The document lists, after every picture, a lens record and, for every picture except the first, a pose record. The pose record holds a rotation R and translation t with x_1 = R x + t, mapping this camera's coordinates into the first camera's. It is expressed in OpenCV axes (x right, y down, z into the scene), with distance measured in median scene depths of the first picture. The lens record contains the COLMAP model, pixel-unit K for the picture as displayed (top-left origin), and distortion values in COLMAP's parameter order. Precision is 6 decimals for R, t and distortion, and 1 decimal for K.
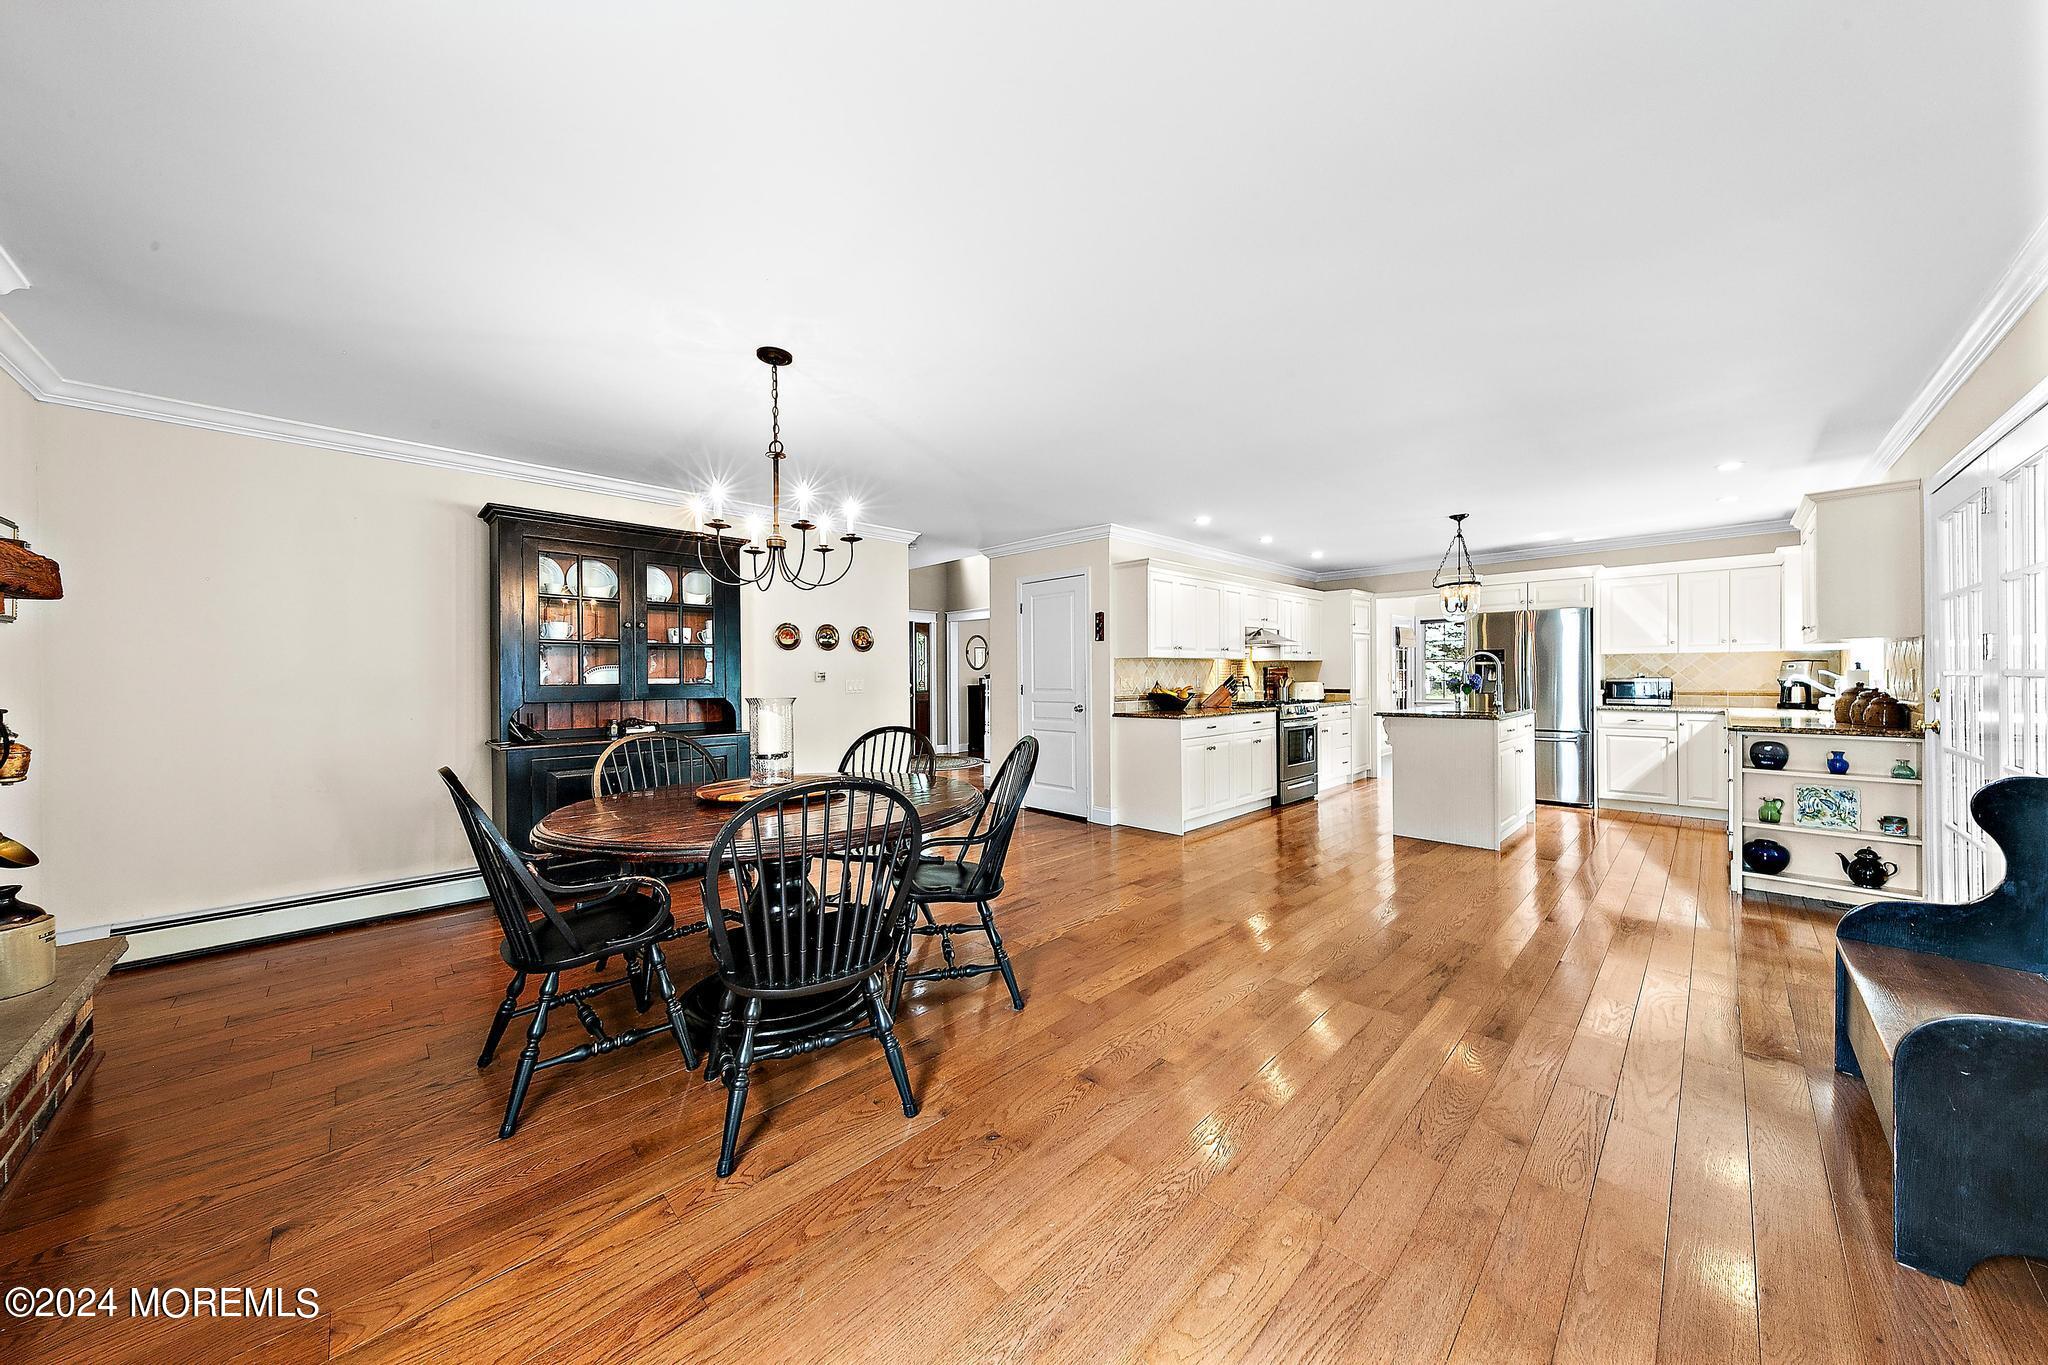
lens RADIAL K [[694.9, 0, 1013.8], [0, 694.9, 678.3], [0, 0, 1]] dist [0.006805, -0.000867]
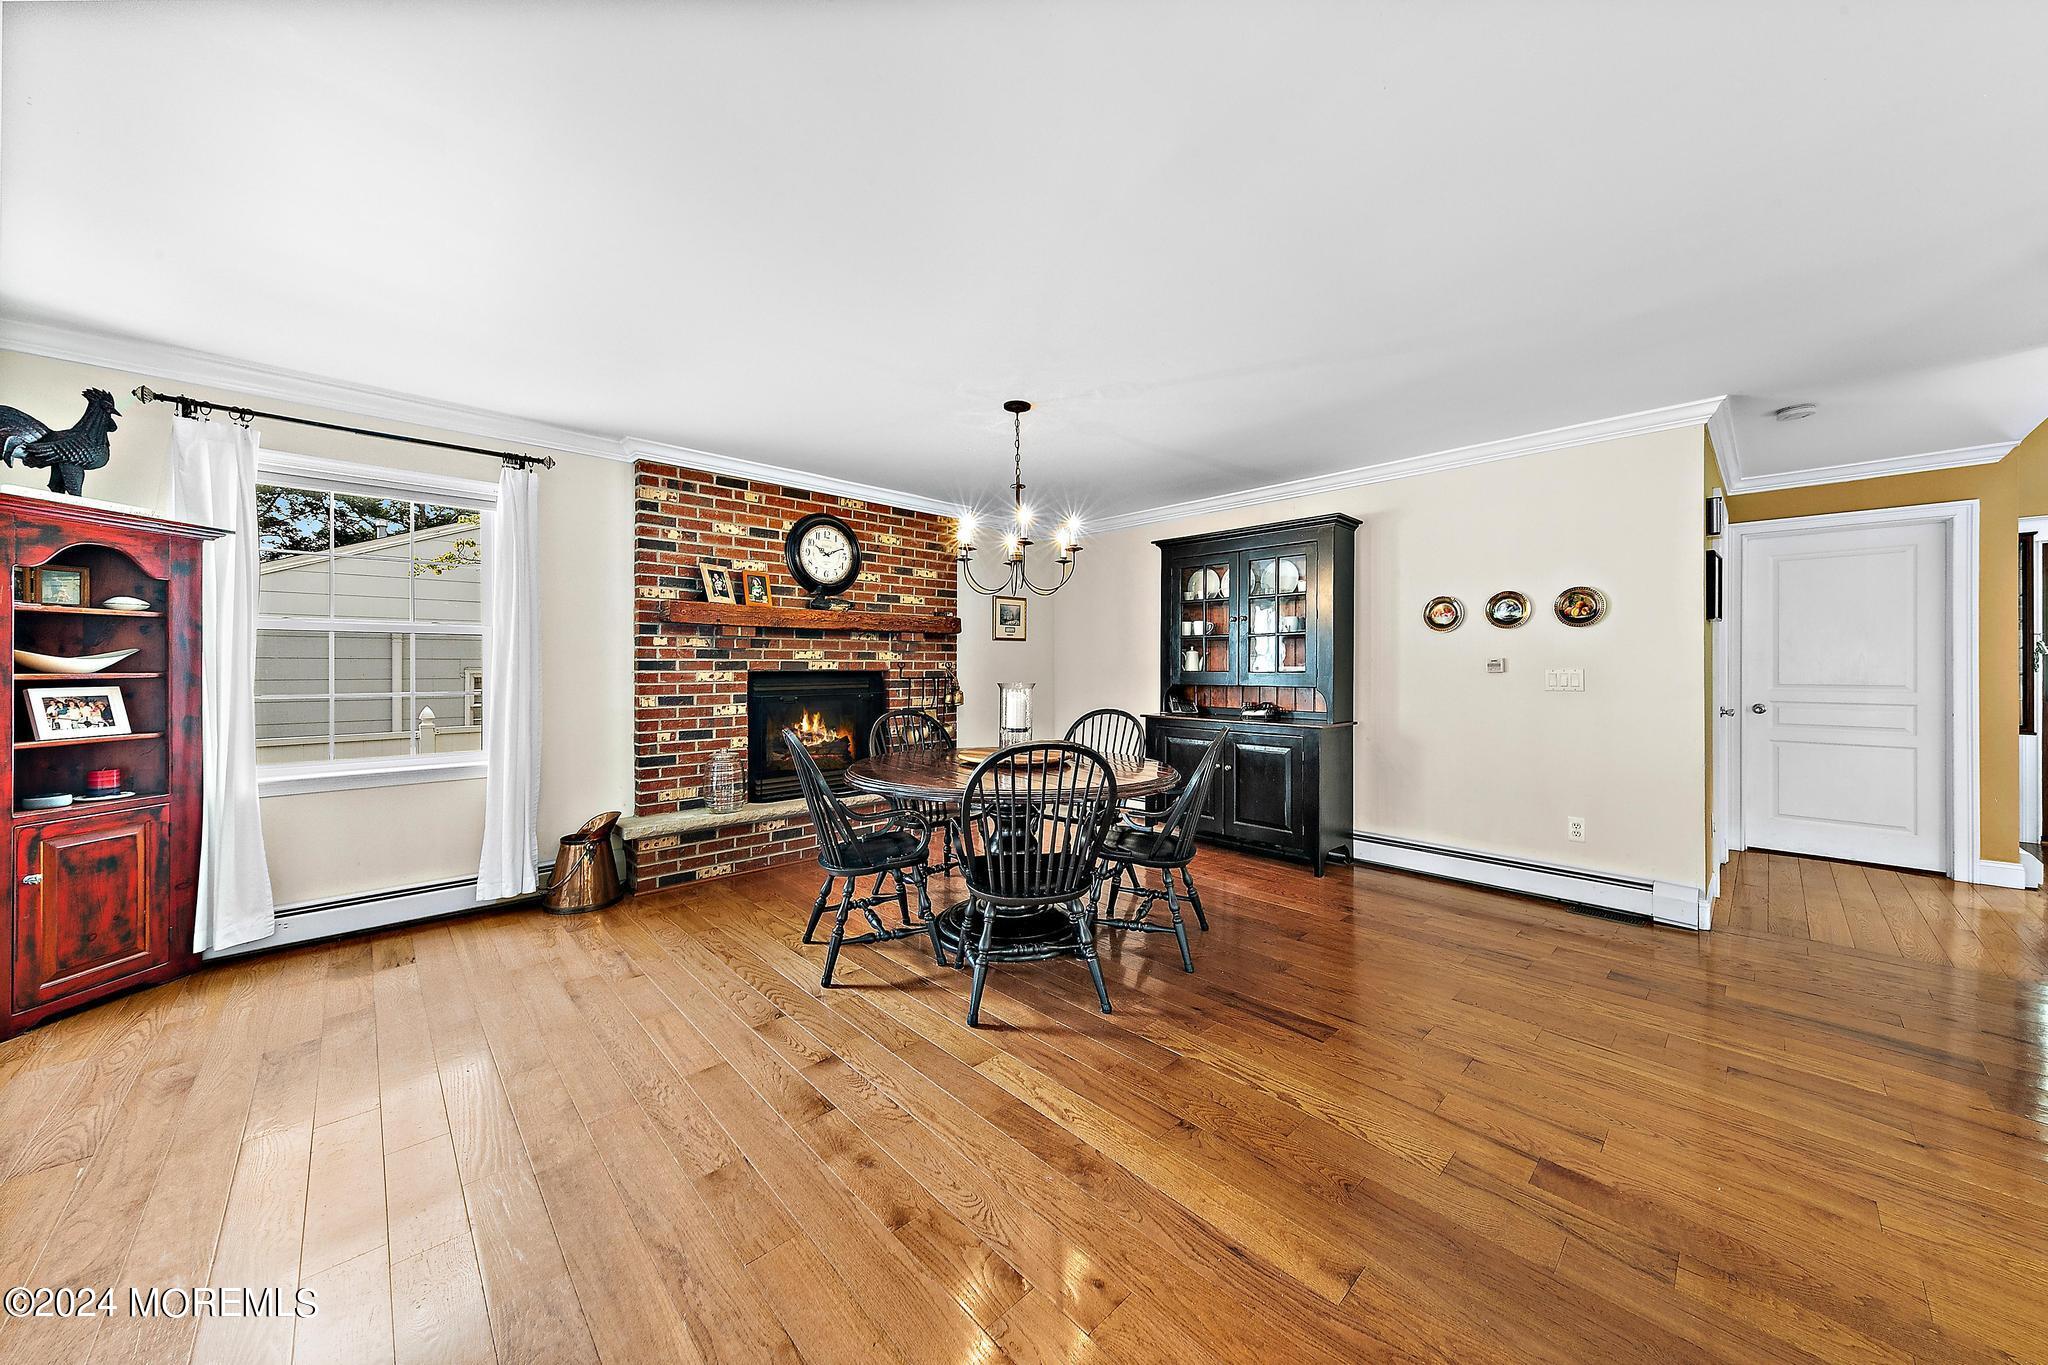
lens RADIAL K [[694.9, 0, 1024.6], [0, 694.9, 668.1], [0, 0, 1]] dist [0.006805, -0.000867]
pose [[-0.014331, 0.010608, -0.999841, 0.399665], [-0.002137, 0.999941, 0.010640, -0.005444], [0.999895, 0.002289, -0.014307, 0.464157]]
